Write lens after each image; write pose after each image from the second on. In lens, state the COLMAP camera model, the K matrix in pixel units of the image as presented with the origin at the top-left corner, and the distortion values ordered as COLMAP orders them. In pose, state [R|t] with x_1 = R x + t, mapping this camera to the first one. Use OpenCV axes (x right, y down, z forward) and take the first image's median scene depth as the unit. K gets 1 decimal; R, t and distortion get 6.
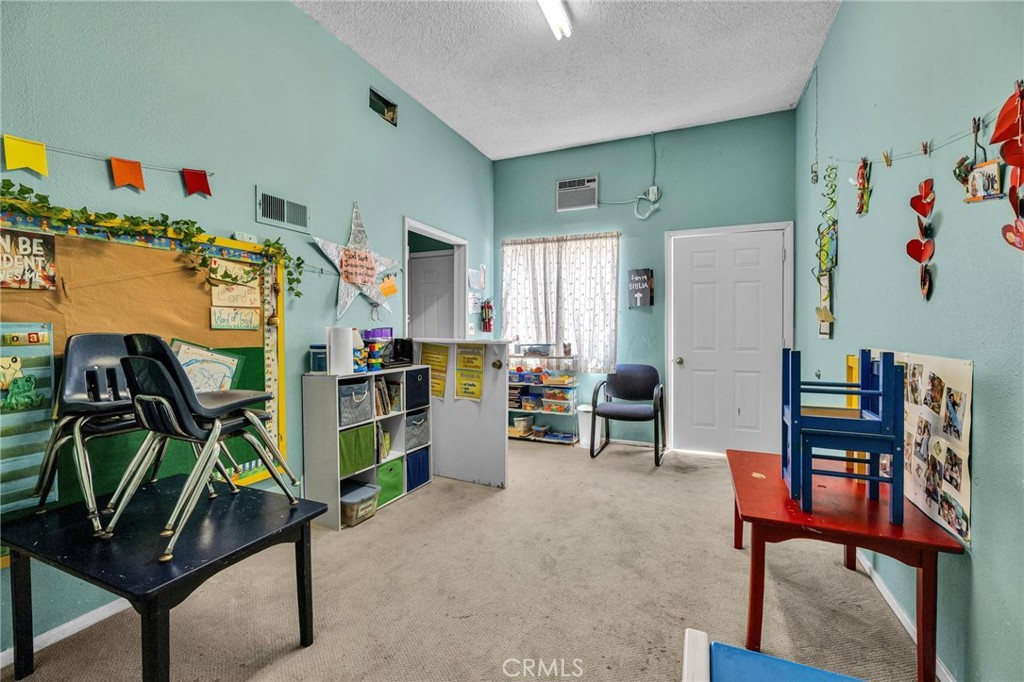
lens RADIAL K [[438.4, 0, 514.3], [0, 438.4, 334.1], [0, 0, 1]] dist [-0.000011, -0.000010]
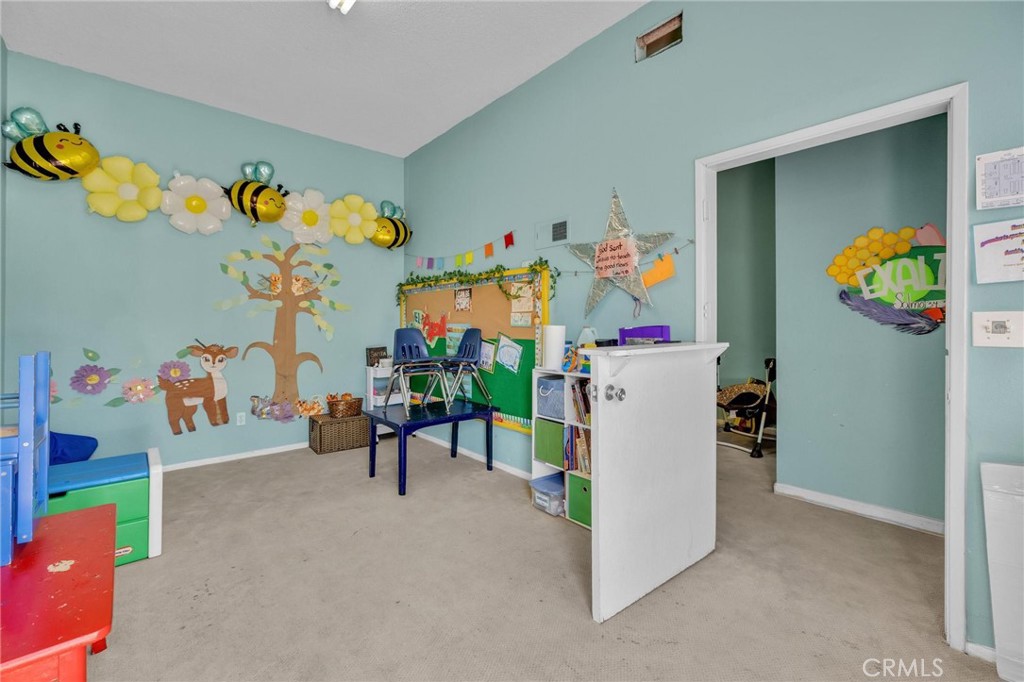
lens RADIAL K [[438.4, 0, 514.3], [0, 438.4, 334.1], [0, 0, 1]] dist [-0.000011, -0.000010]
pose [[-0.418364, 0.010288, -0.908221, 0.726886], [-0.017039, 0.999671, 0.019173, -0.014328], [0.908119, 0.023496, -0.418051, 1.569805]]
